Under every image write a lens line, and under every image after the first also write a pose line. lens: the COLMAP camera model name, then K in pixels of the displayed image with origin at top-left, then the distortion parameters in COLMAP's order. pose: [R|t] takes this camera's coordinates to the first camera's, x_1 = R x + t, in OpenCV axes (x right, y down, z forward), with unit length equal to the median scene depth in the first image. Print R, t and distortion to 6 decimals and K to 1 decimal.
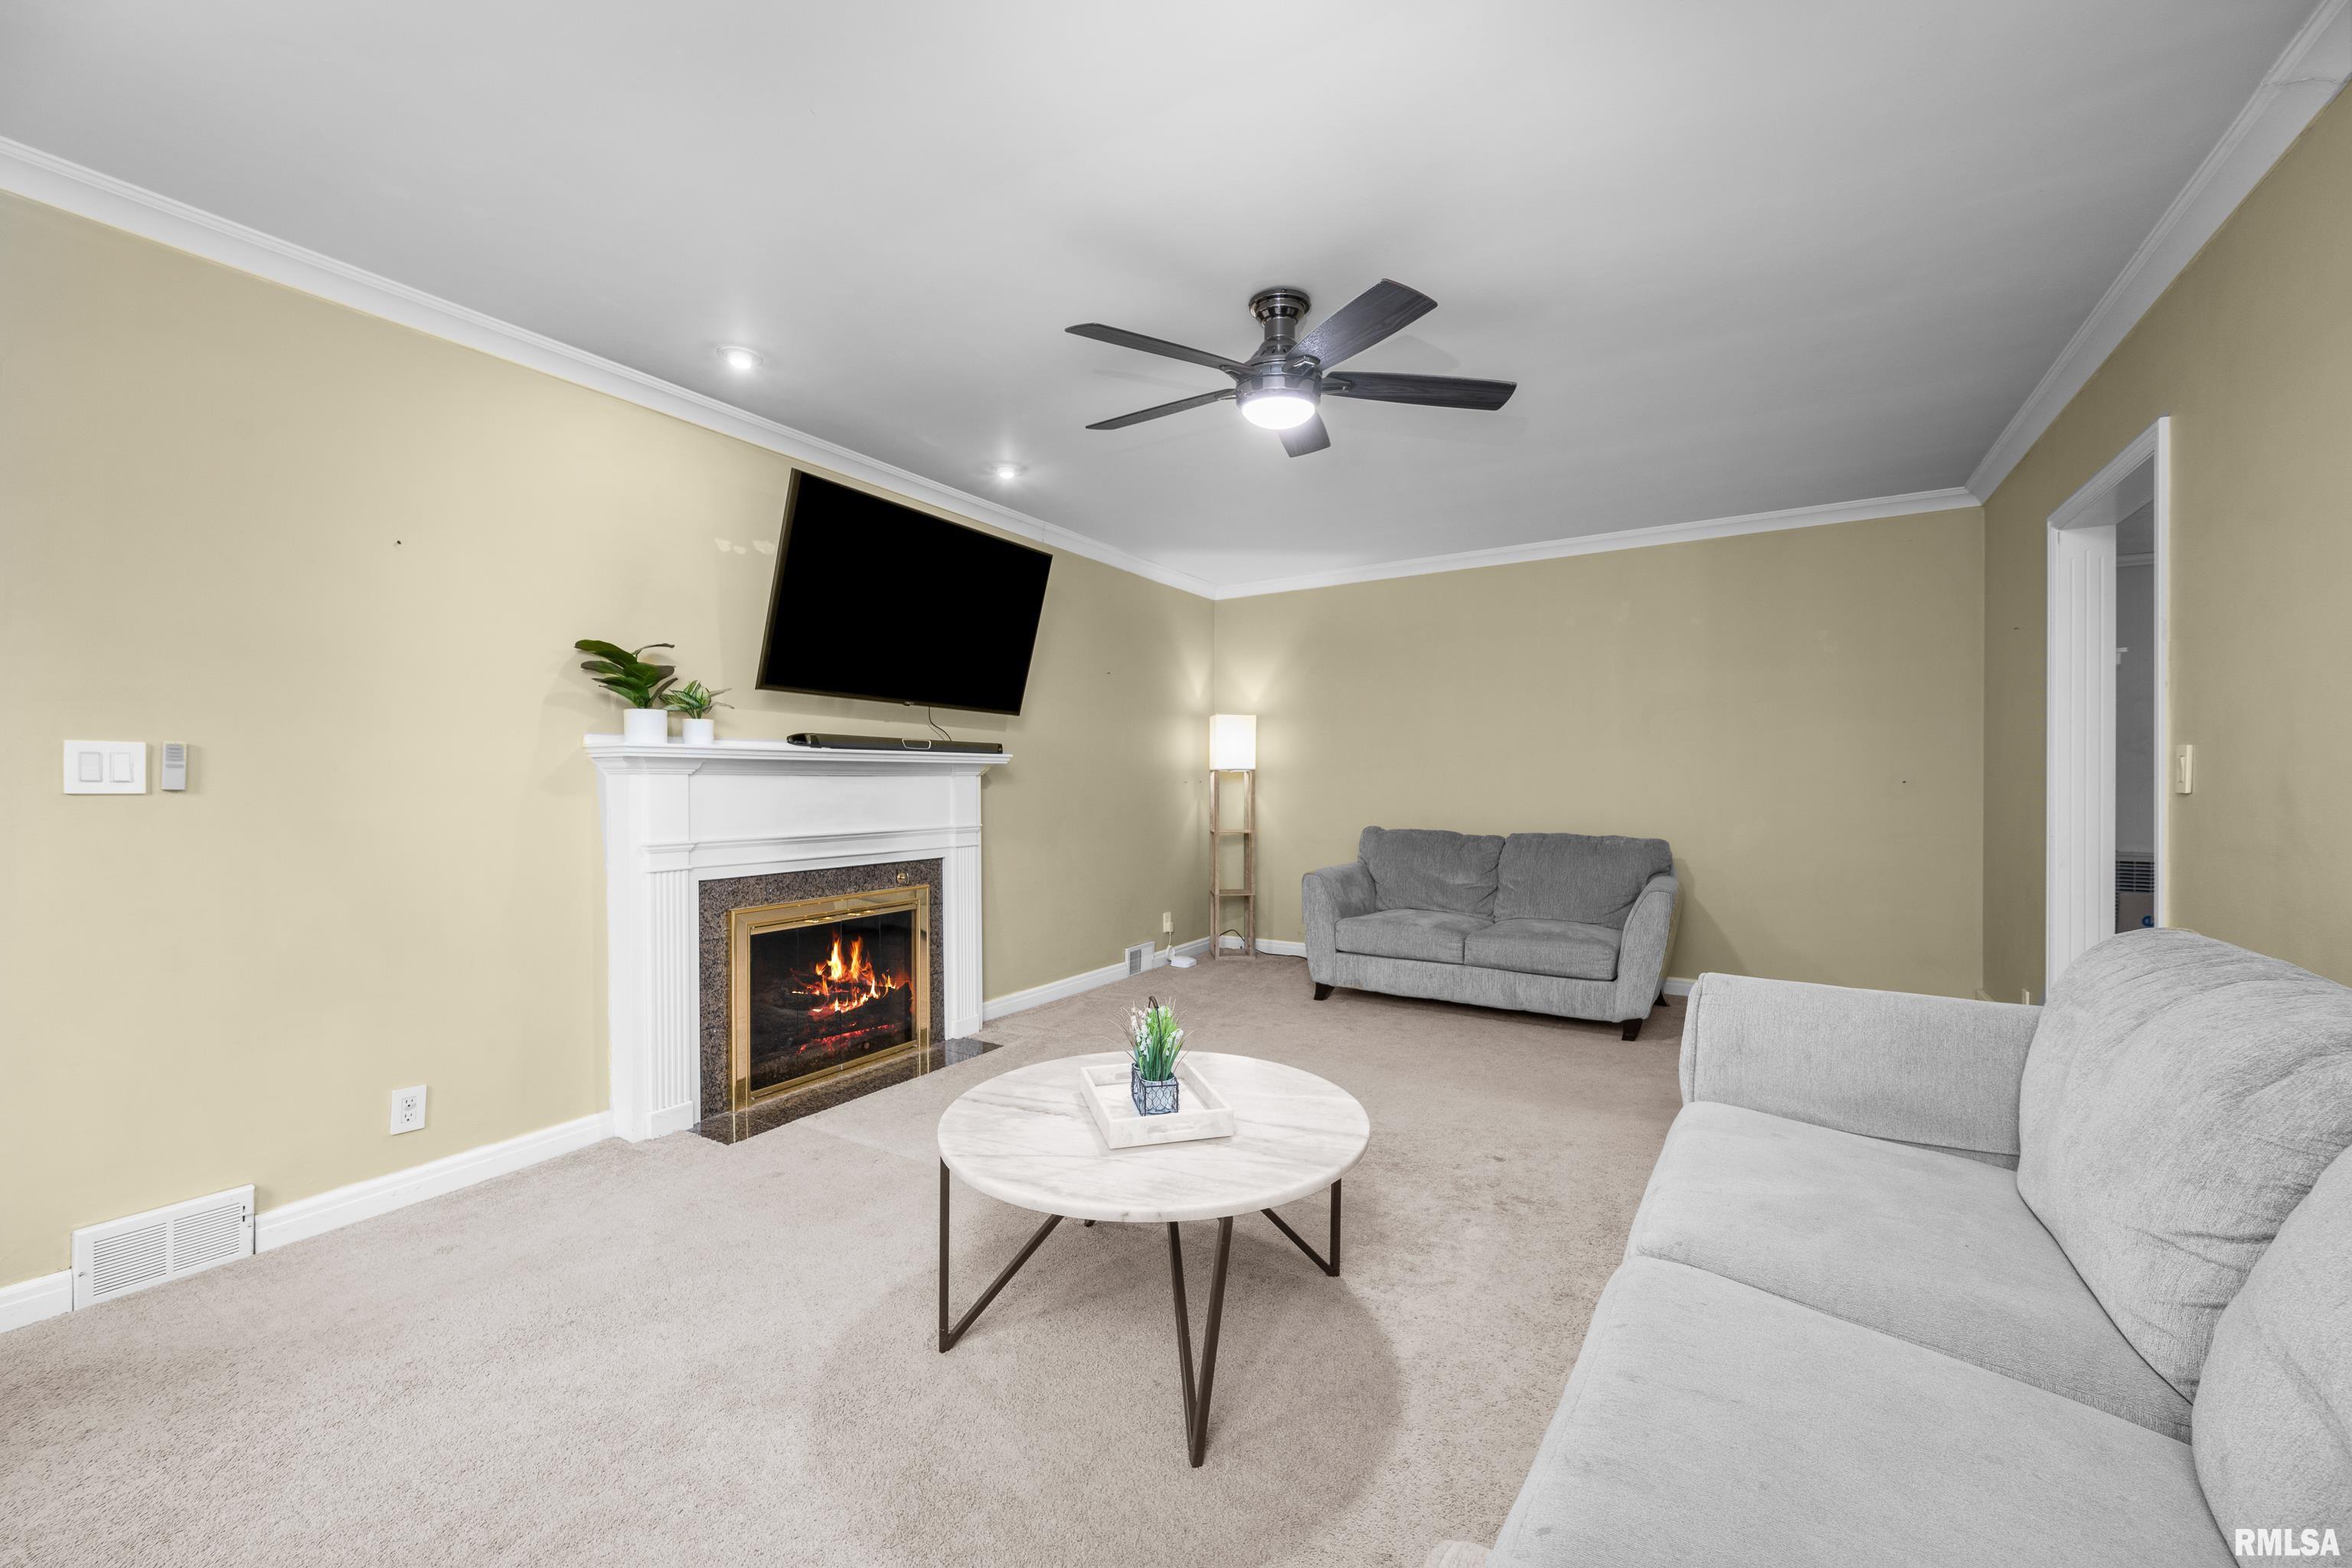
lens RADIAL K [[910.6, 0, 1172.4], [0, 910.6, 785.2], [0, 0, 1]] dist [0.001073, 0.000103]
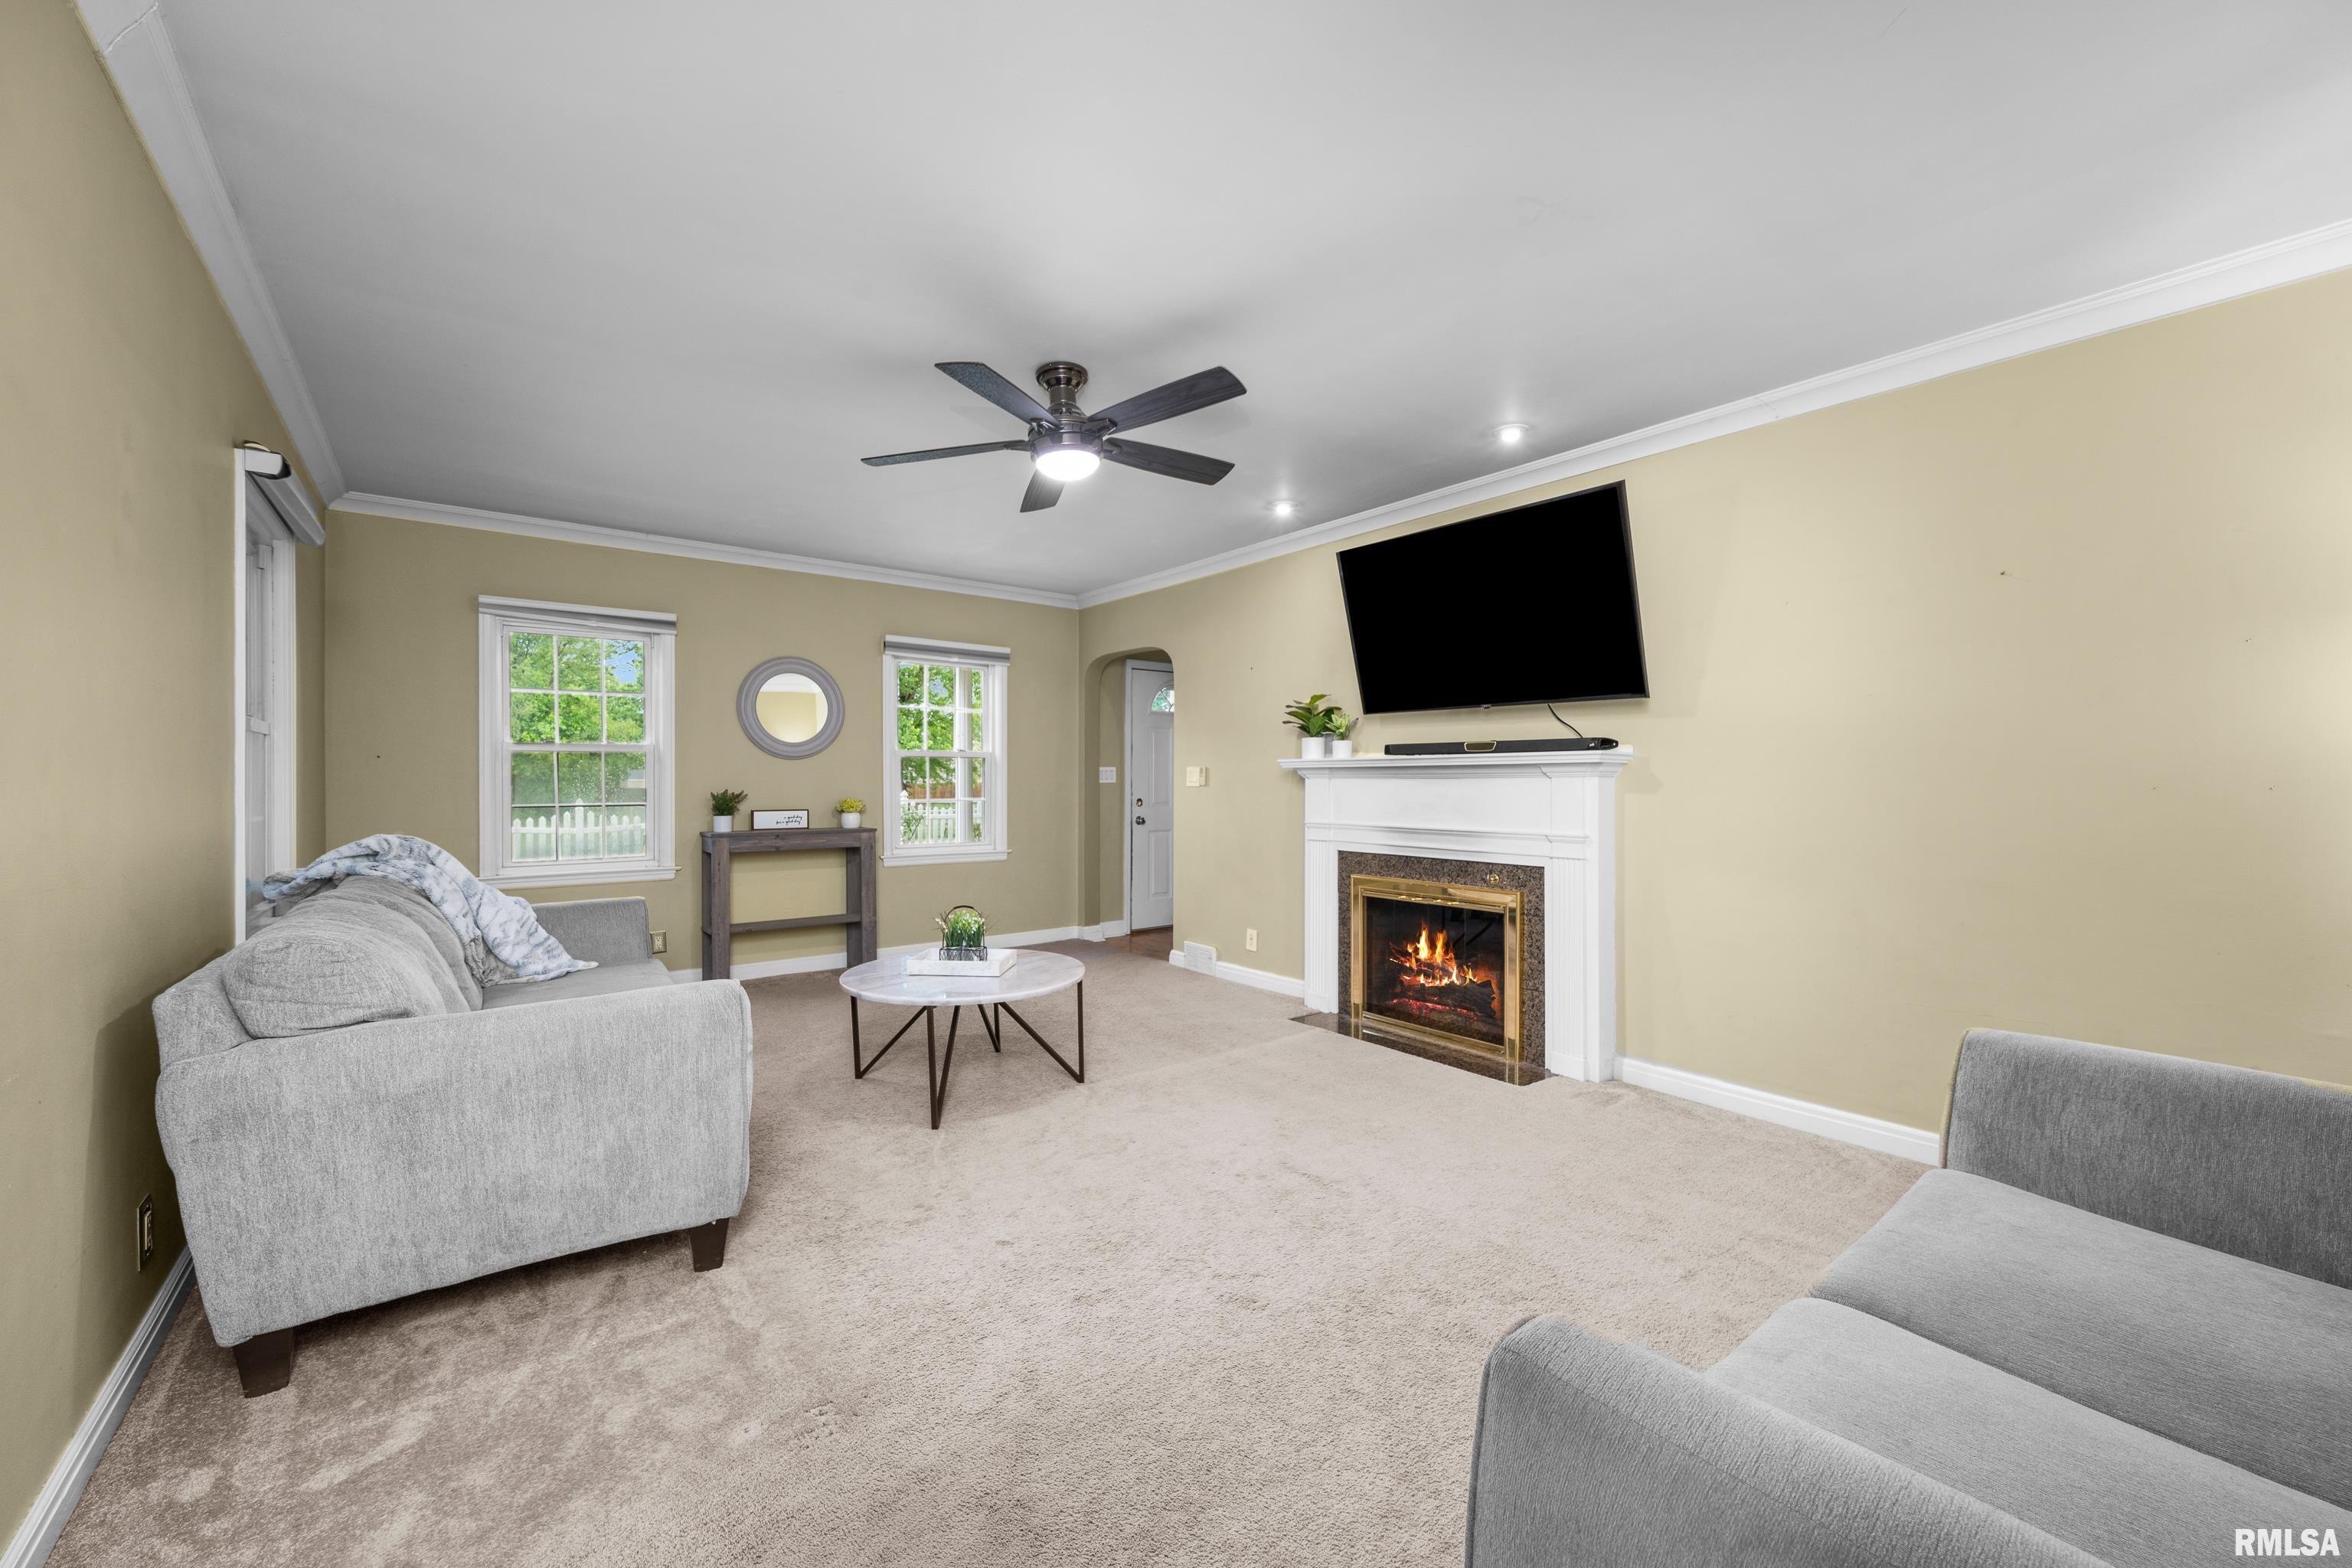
lens RADIAL K [[910.6, 0, 1172.9], [0, 910.6, 780.1], [0, 0, 1]] dist [0.001073, 0.000103]
pose [[-0.334017, 0.007465, -0.942537, 0.818322], [0.002430, 0.999972, 0.007059, -0.016891], [0.942564, 0.000067, -0.334026, 1.065509]]
